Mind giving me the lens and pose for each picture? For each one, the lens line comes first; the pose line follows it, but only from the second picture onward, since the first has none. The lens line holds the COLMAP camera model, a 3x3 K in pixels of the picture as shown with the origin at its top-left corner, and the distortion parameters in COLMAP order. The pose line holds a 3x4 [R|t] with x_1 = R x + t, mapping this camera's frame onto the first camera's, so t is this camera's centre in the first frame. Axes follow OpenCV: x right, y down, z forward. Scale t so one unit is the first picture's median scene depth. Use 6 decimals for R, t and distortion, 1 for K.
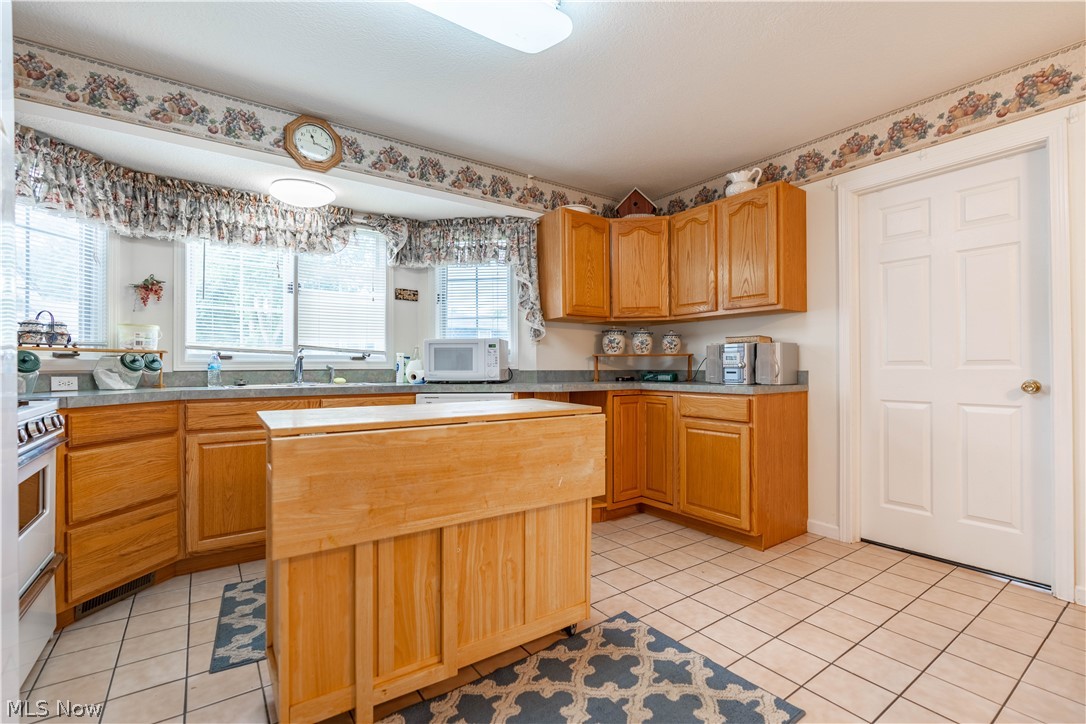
lens RADIAL K [[496.1, 0, 541.0], [0, 496.1, 360.5], [0, 0, 1]] dist [-0.016117, 0.004958]
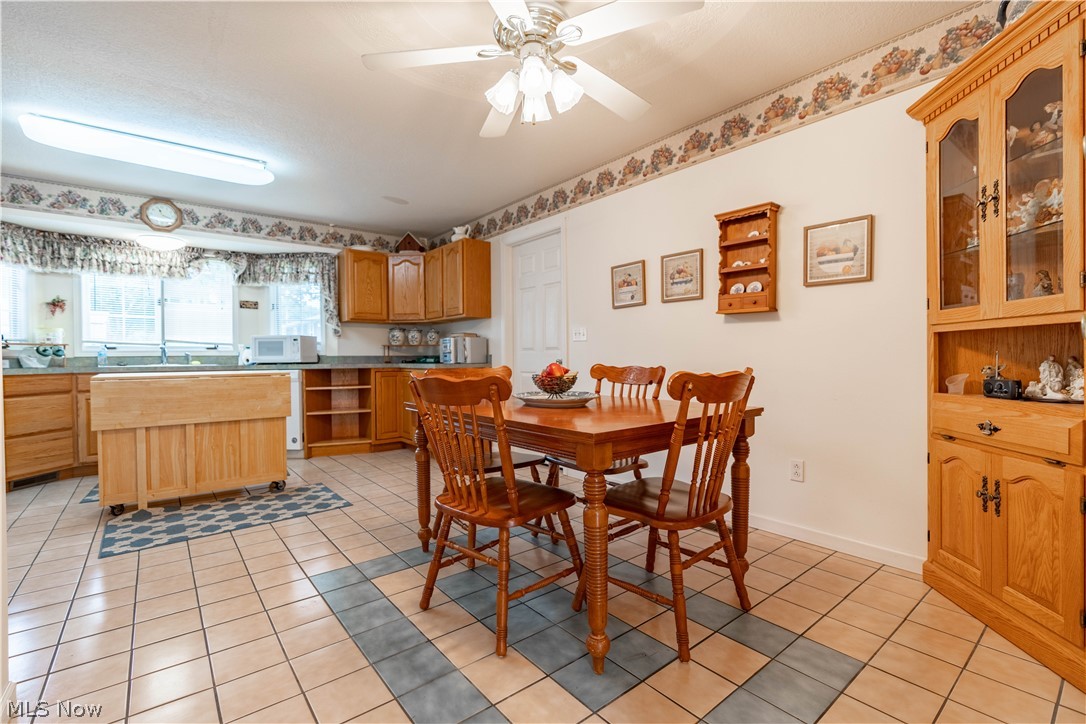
lens RADIAL K [[496.1, 0, 543.8], [0, 496.1, 360.4], [0, 0, 1]] dist [-0.016117, 0.004958]
pose [[0.997928, -0.005364, 0.064124, 0.655521], [0.004009, 0.999767, 0.021230, 0.005665], [-0.064223, -0.020929, 0.997716, -0.668033]]
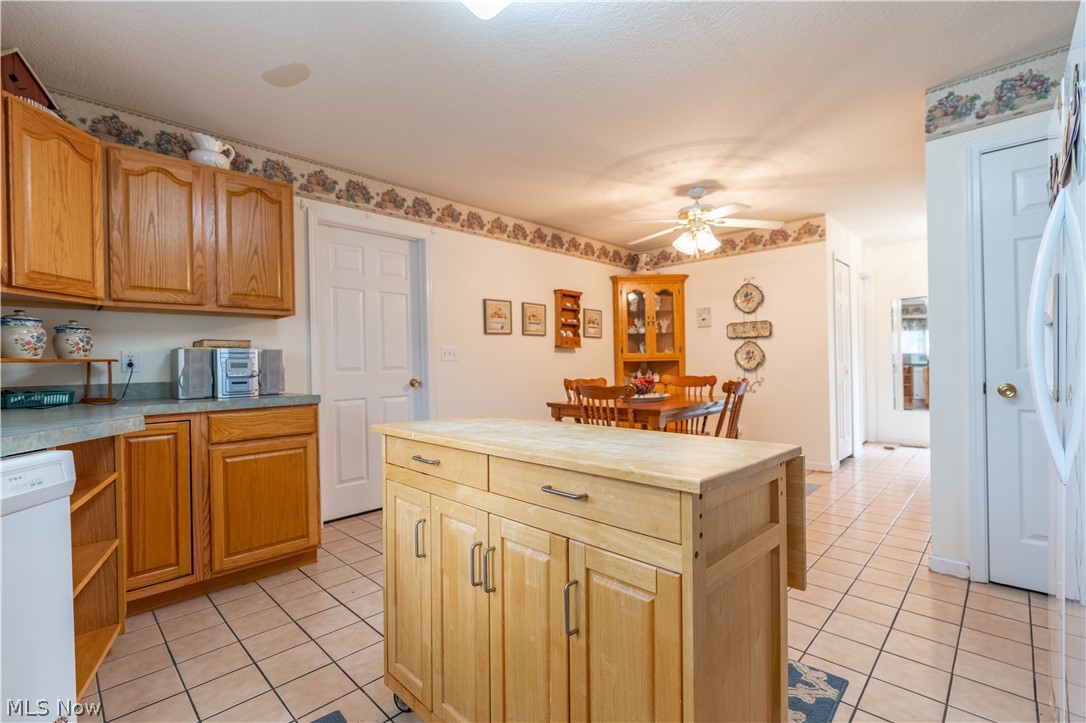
lens RADIAL K [[496.1, 0, 543.9], [0, 496.1, 362.6], [0, 0, 1]] dist [-0.016117, 0.004958]
pose [[-0.210746, 0.005425, 0.977526, -0.593026], [0.004763, 0.999978, -0.004522, -0.004730], [-0.977529, 0.003703, -0.210768, 0.738620]]
